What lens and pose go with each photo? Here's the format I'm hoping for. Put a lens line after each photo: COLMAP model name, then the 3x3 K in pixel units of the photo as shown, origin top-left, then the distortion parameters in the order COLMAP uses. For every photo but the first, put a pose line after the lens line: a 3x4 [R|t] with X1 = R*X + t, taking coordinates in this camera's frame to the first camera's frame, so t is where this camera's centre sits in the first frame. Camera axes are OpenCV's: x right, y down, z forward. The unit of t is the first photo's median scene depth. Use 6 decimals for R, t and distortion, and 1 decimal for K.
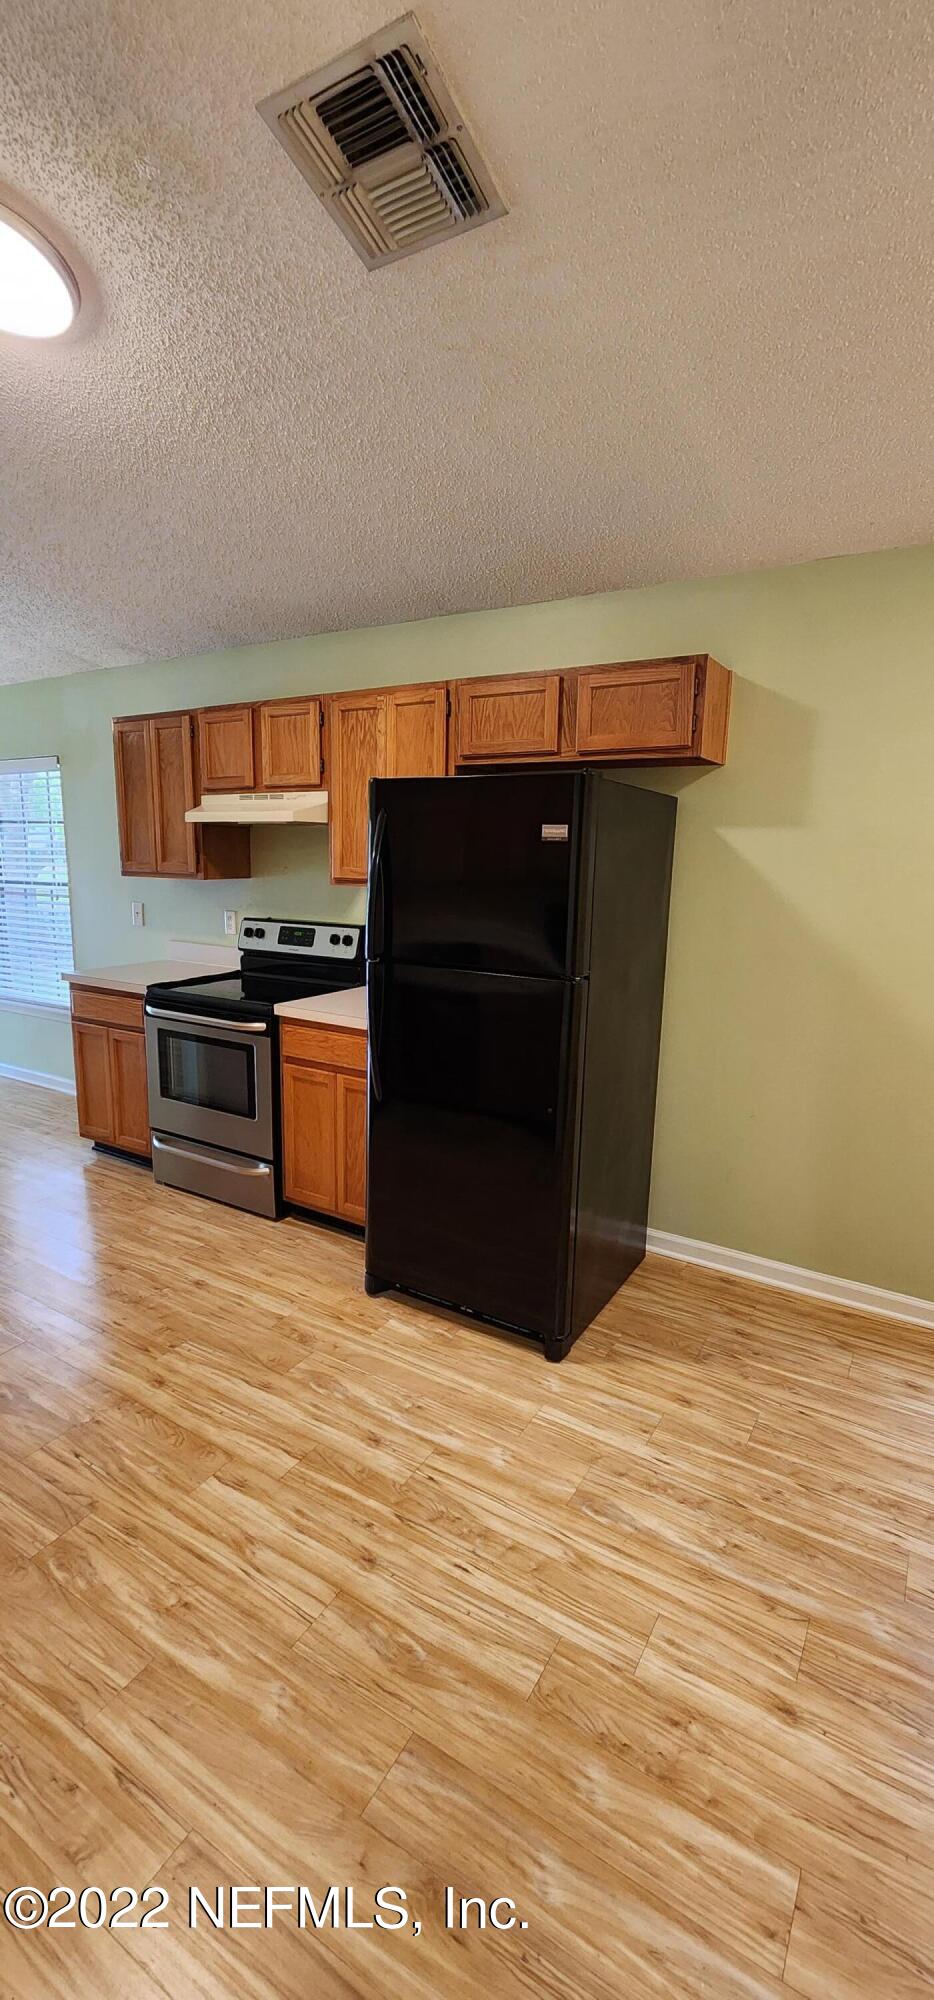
lens RADIAL K [[830.2, 0, 473.6], [0, 830.2, 989.3], [0, 0, 1]] dist [0.001396, -0.000262]
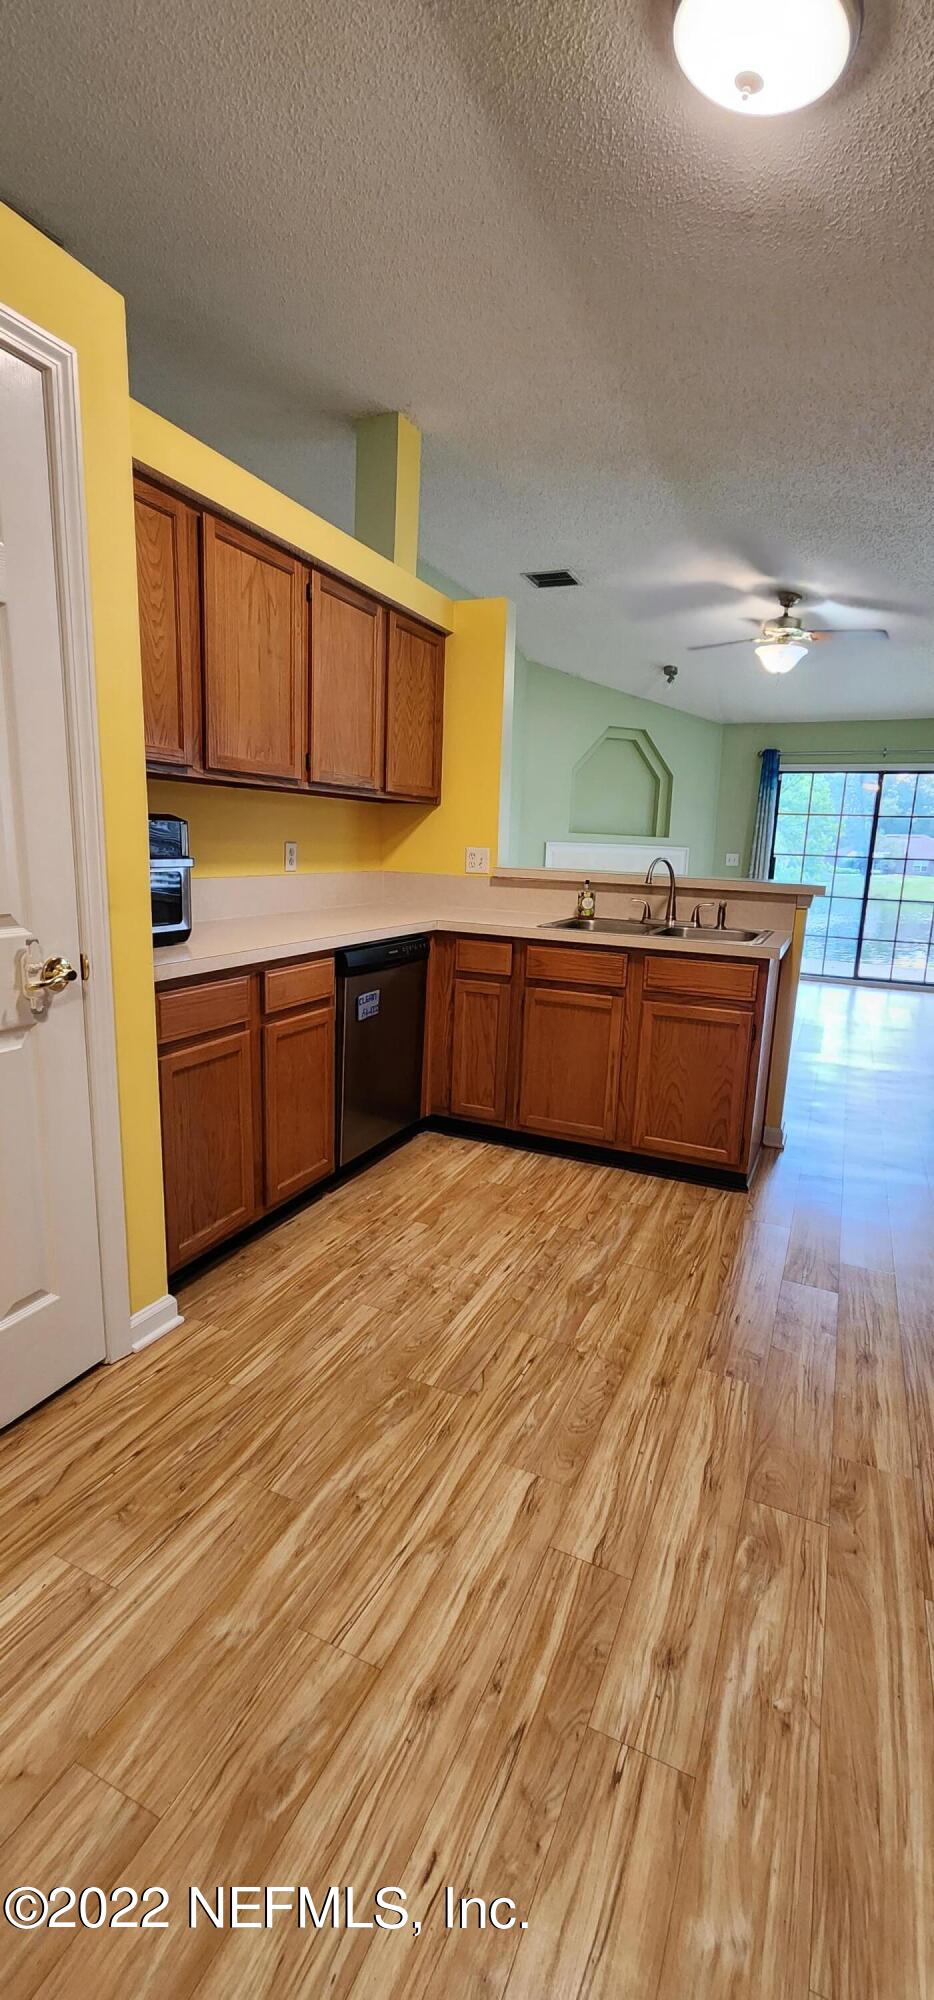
lens RADIAL K [[830.2, 0, 459.8], [0, 830.2, 1007.7], [0, 0, 1]] dist [0.001396, -0.000262]
pose [[0.107088, 0.189685, -0.975987, 0.438850], [-0.203721, 0.964991, 0.165195, 0.036435], [0.973155, 0.181139, 0.141982, 0.854328]]
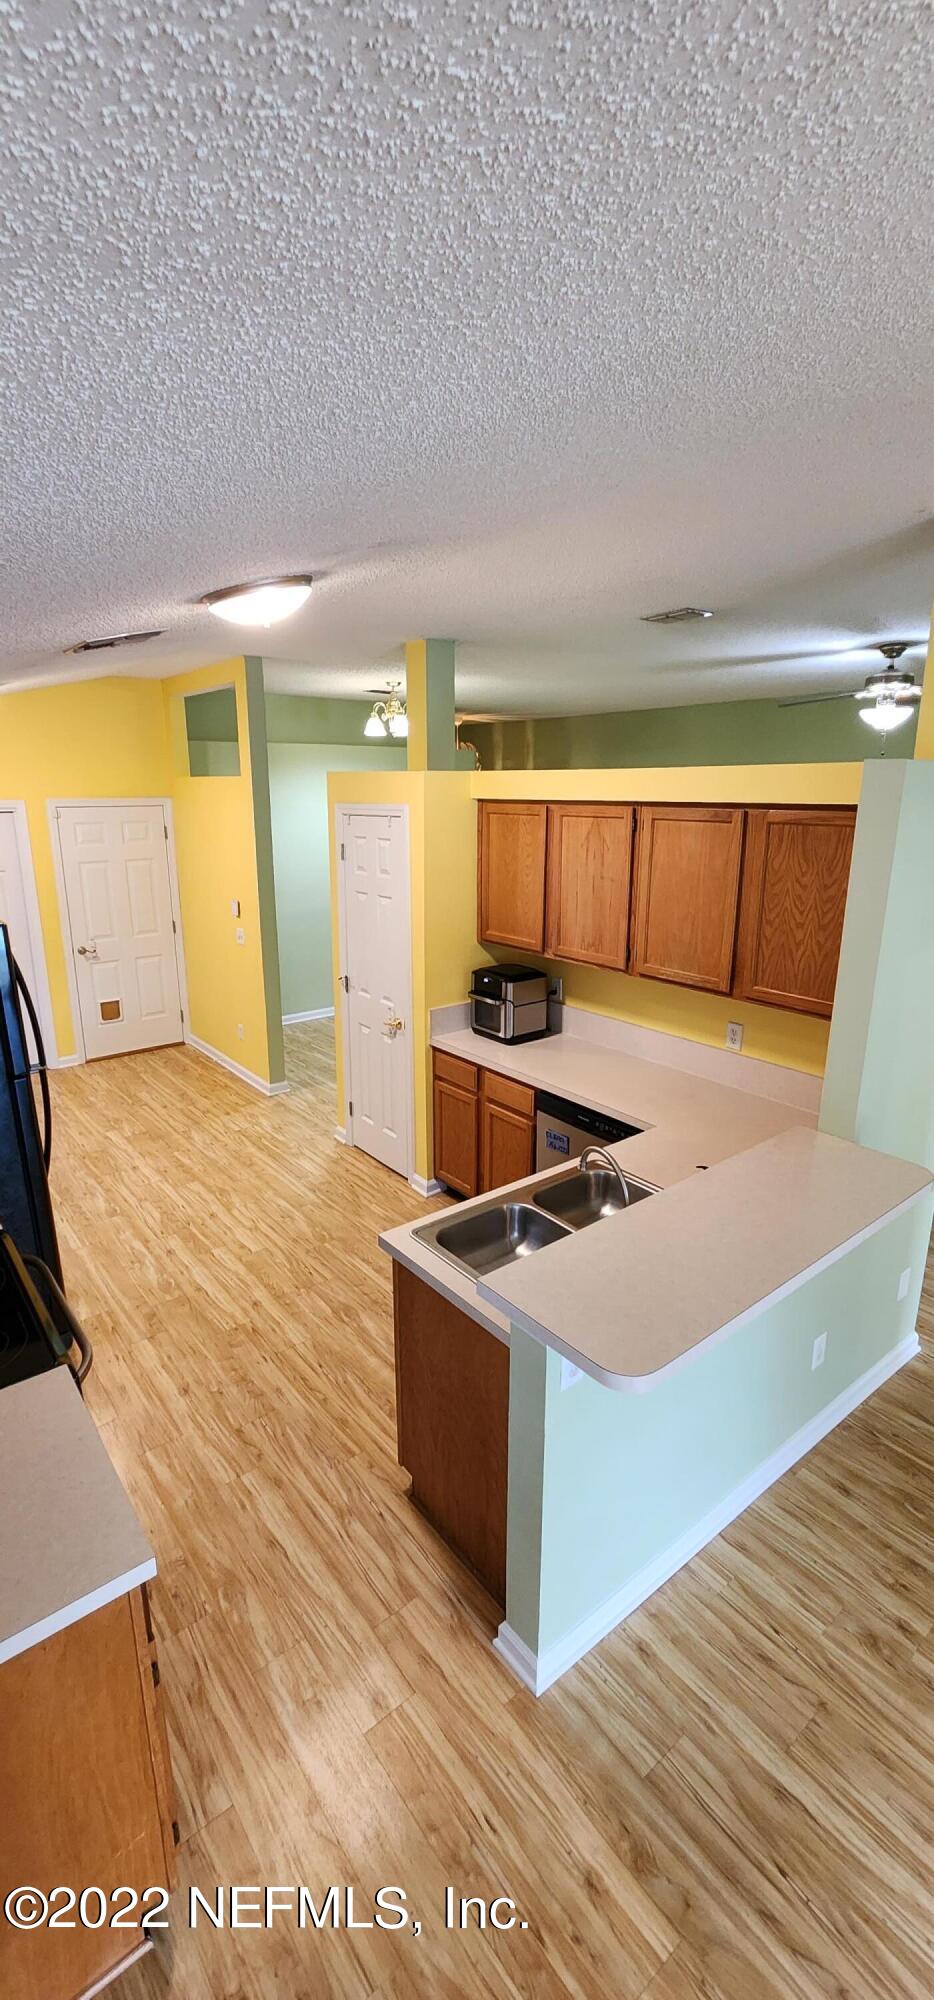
lens RADIAL K [[830.2, 0, 474.6], [0, 830.2, 1007.6], [0, 0, 1]] dist [0.001396, -0.000262]
pose [[-0.937676, -0.100443, 0.332678, -1.644298], [0.049290, 0.909198, 0.413436, -0.857435], [-0.343997, 0.404067, -0.847583, 2.634974]]
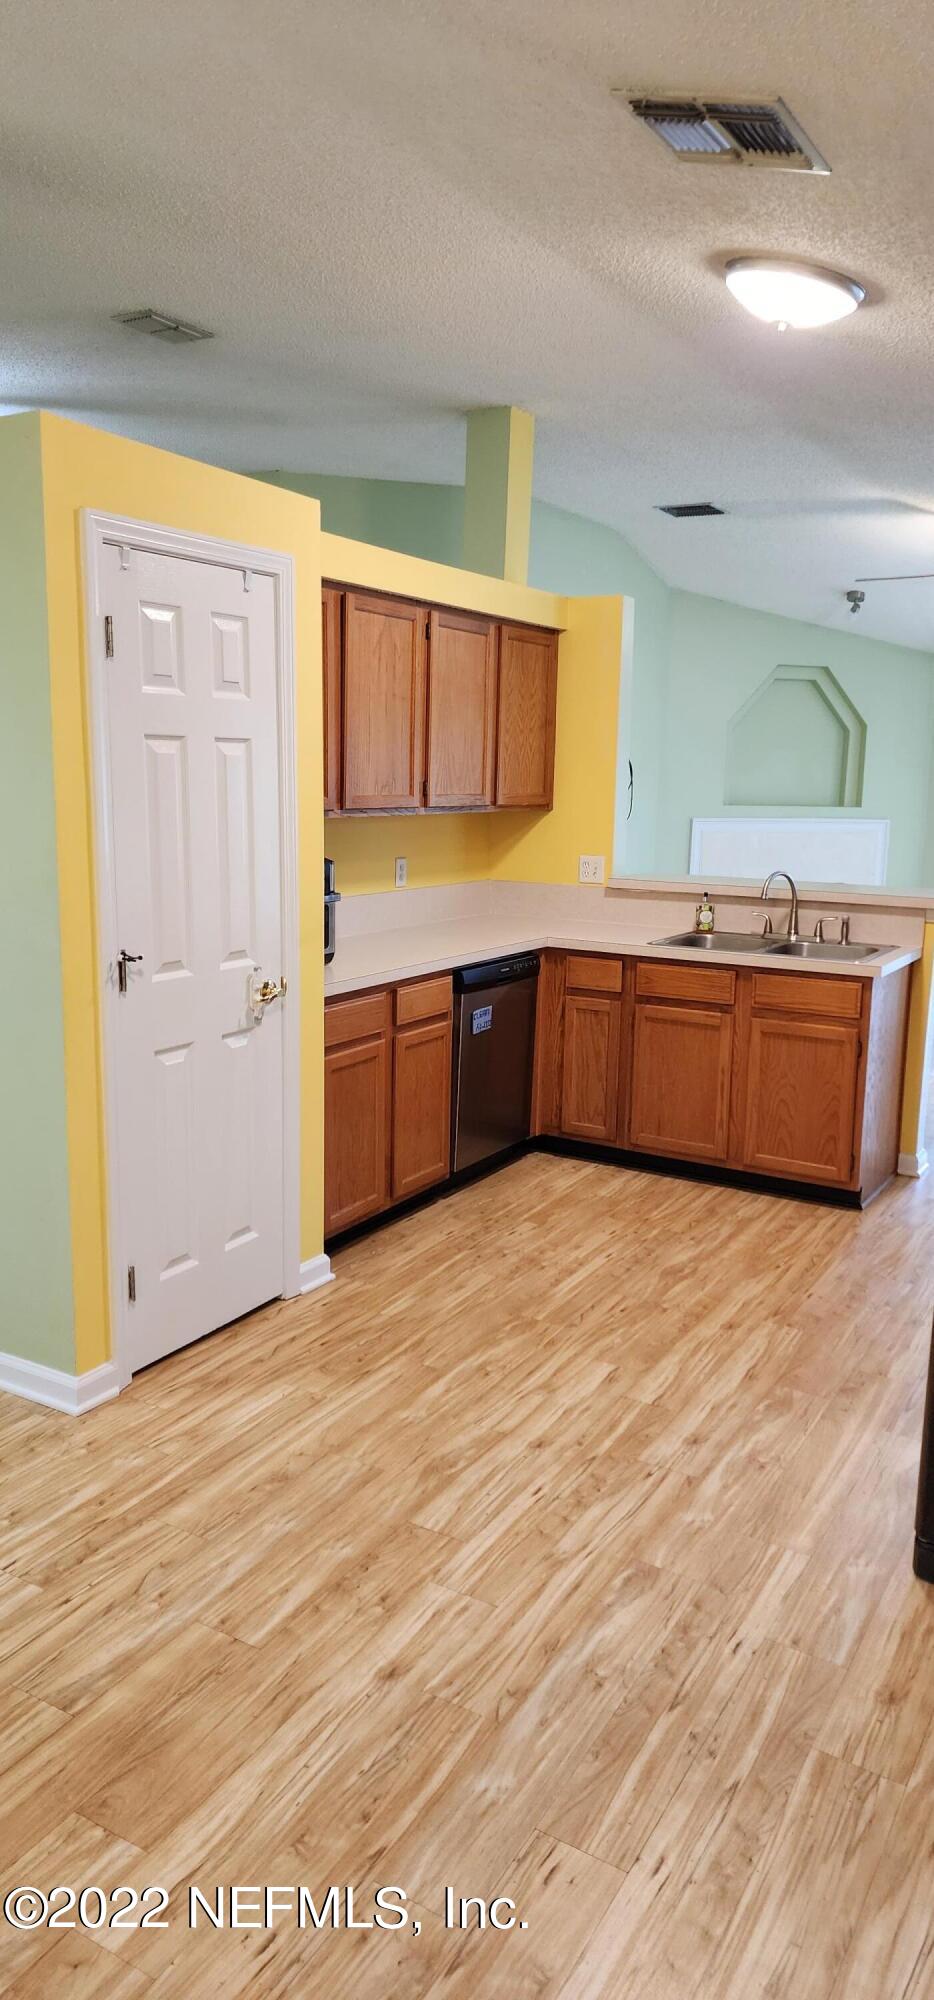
lens RADIAL K [[1326.5, 0, 463.2], [0, 1326.5, 1014.3], [0, 0, 1]] dist [0.066111, -0.005815]
pose [[0.012784, 0.170374, -0.985297, 1.528490], [-0.192349, 0.967393, 0.164783, -0.119052], [0.981243, 0.187414, 0.045139, 0.746778]]
